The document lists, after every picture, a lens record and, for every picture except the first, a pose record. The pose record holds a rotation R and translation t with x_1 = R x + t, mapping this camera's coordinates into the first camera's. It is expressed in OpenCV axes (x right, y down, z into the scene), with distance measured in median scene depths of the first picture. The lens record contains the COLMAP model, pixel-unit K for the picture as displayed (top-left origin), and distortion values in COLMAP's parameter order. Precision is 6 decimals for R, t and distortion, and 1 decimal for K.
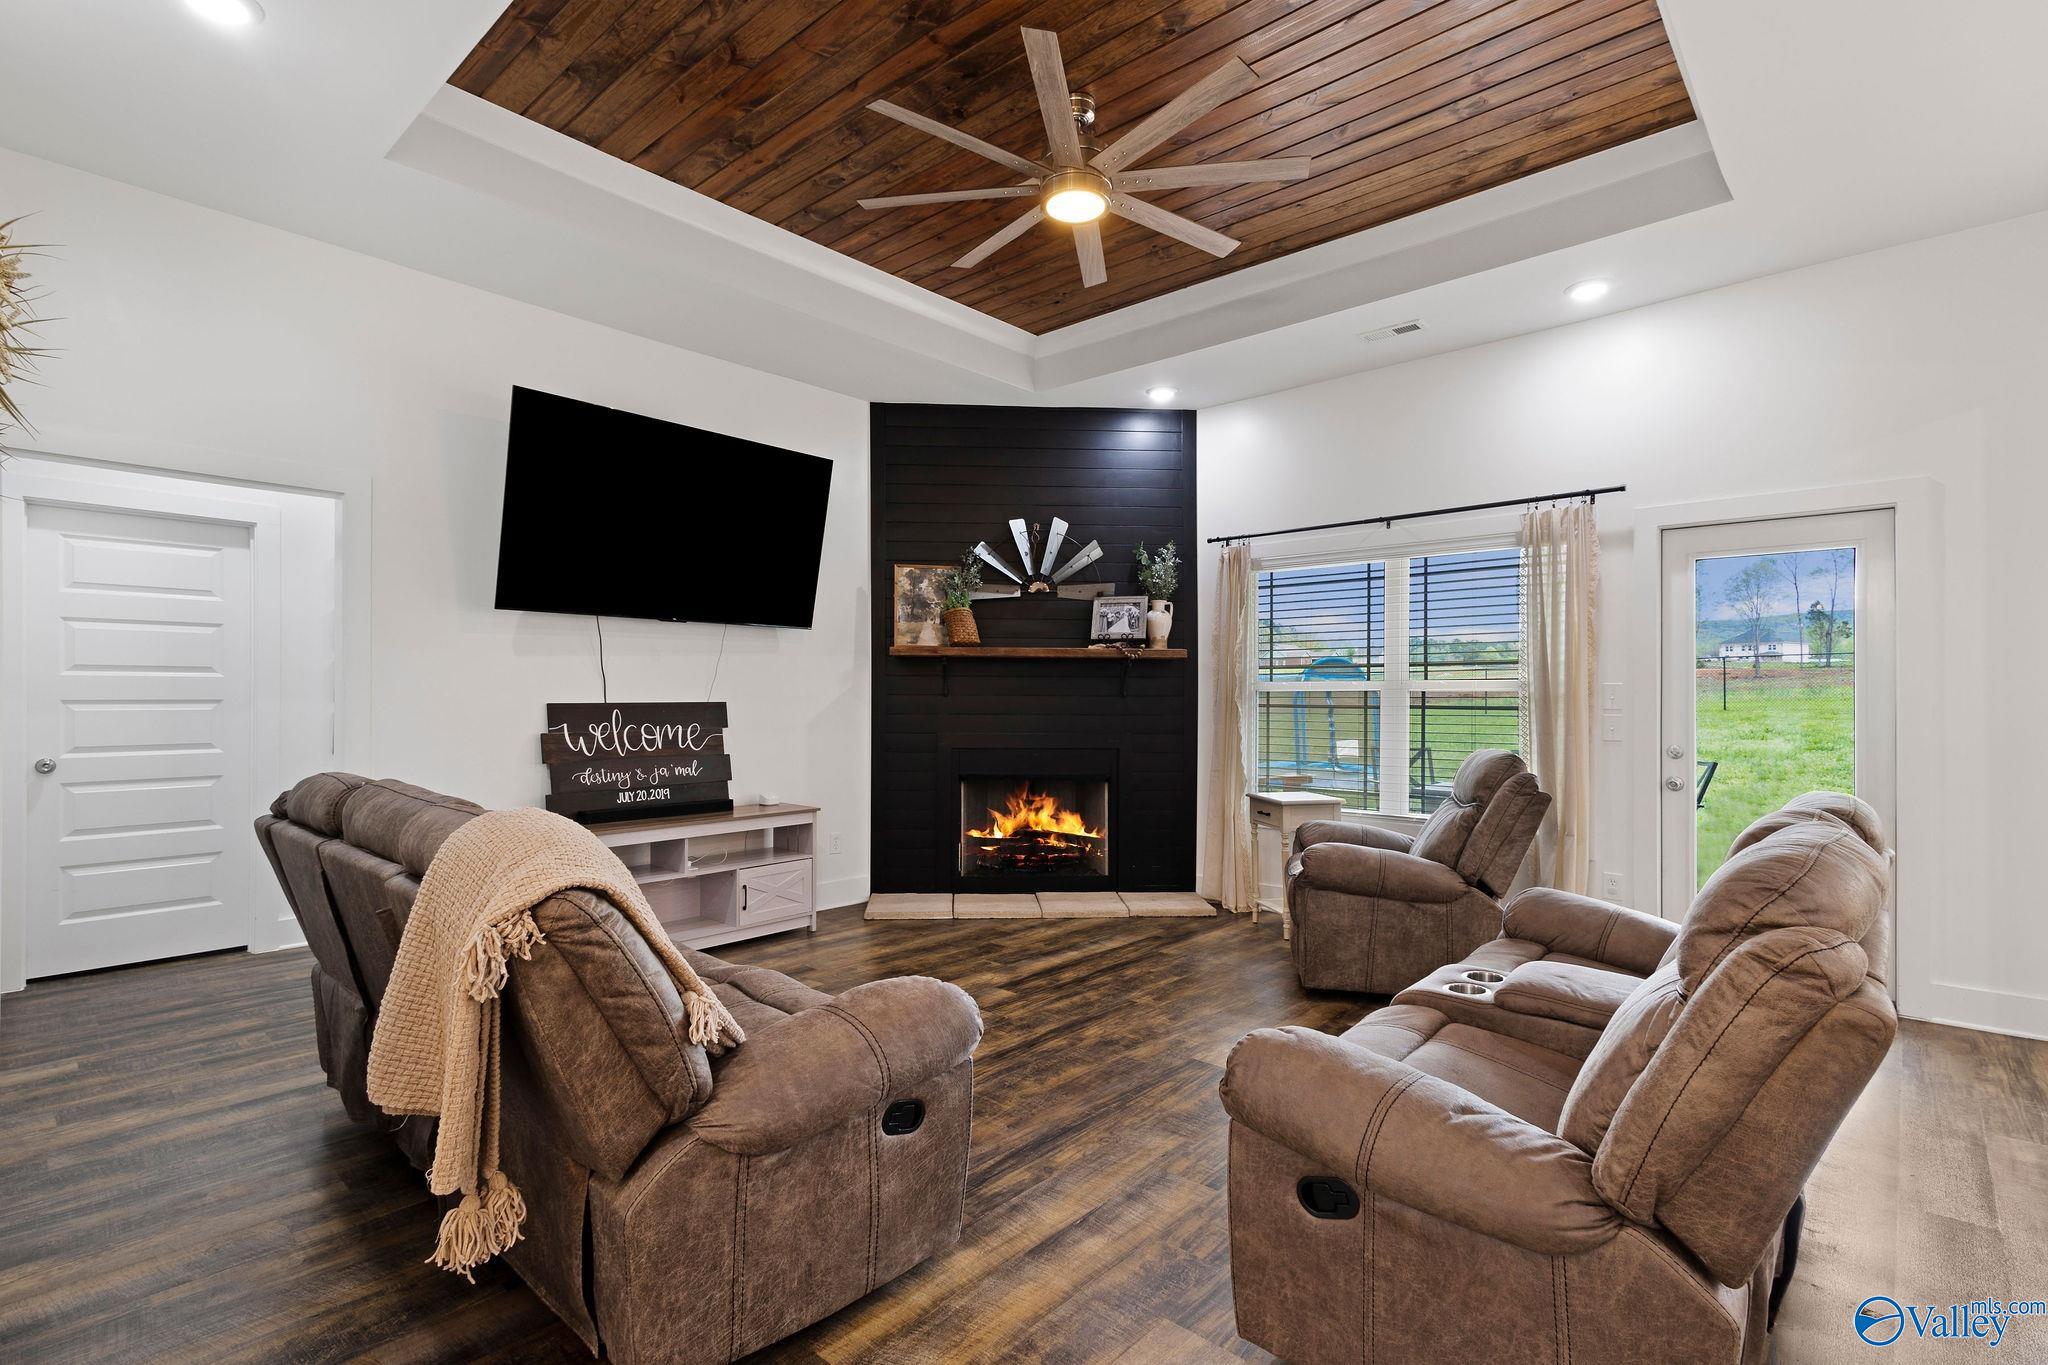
lens RADIAL K [[946.2, 0, 1065.3], [0, 946.2, 676.7], [0, 0, 1]] dist [0.022925, -0.003683]
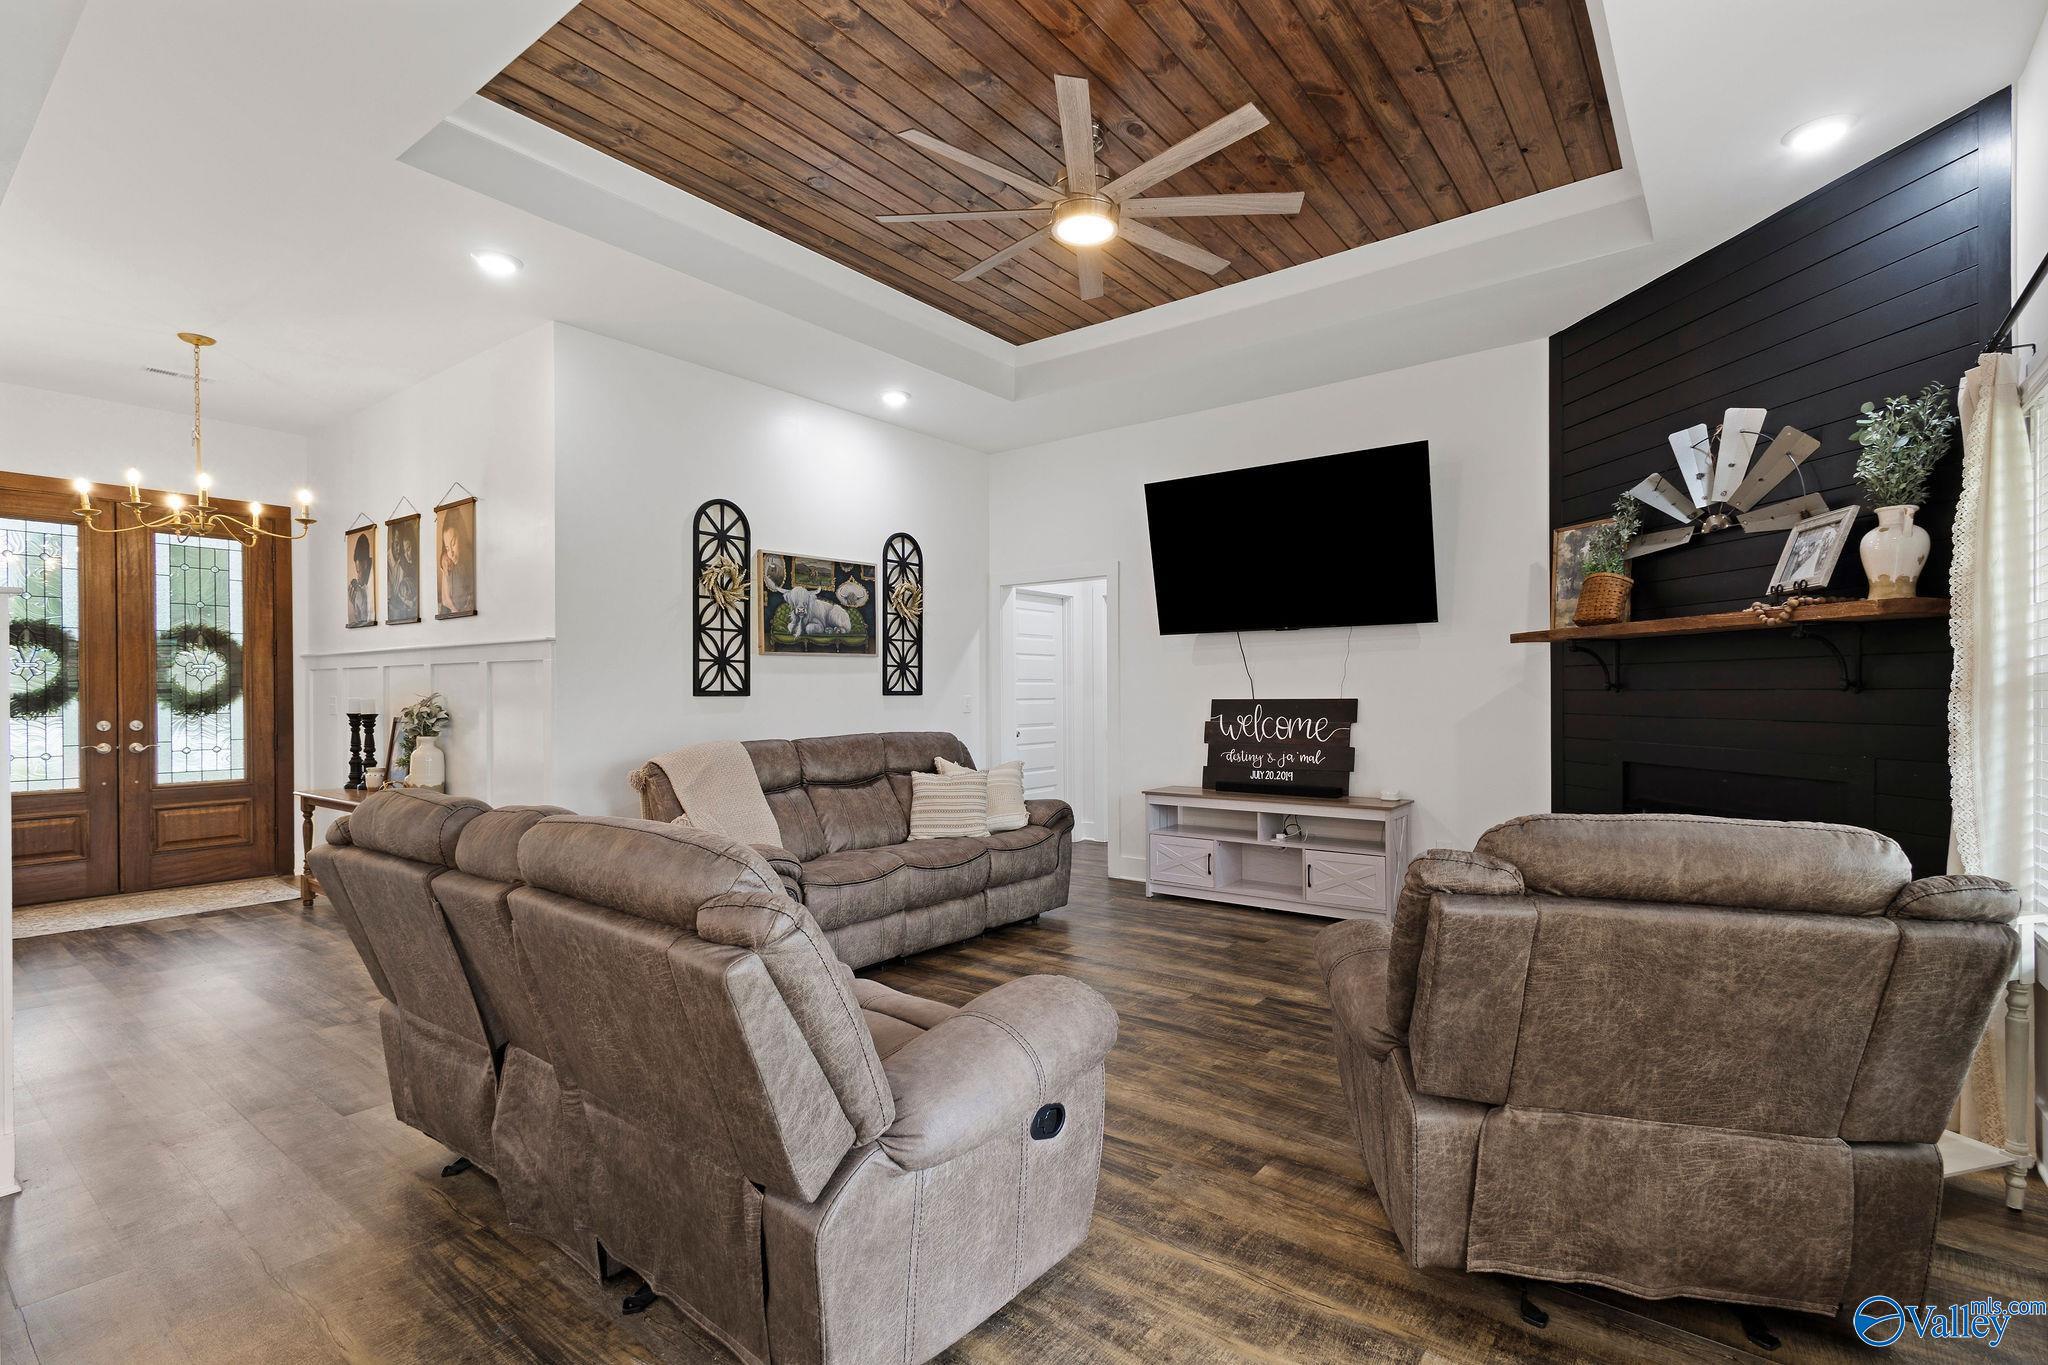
lens RADIAL K [[946.2, 0, 1019.9], [0, 946.2, 690.8], [0, 0, 1]] dist [0.022925, -0.003683]
pose [[0.068393, -0.007873, -0.997627, 0.734649], [0.024379, 0.999683, -0.006218, 0.016134], [0.997361, -0.023896, 0.068563, 0.588778]]
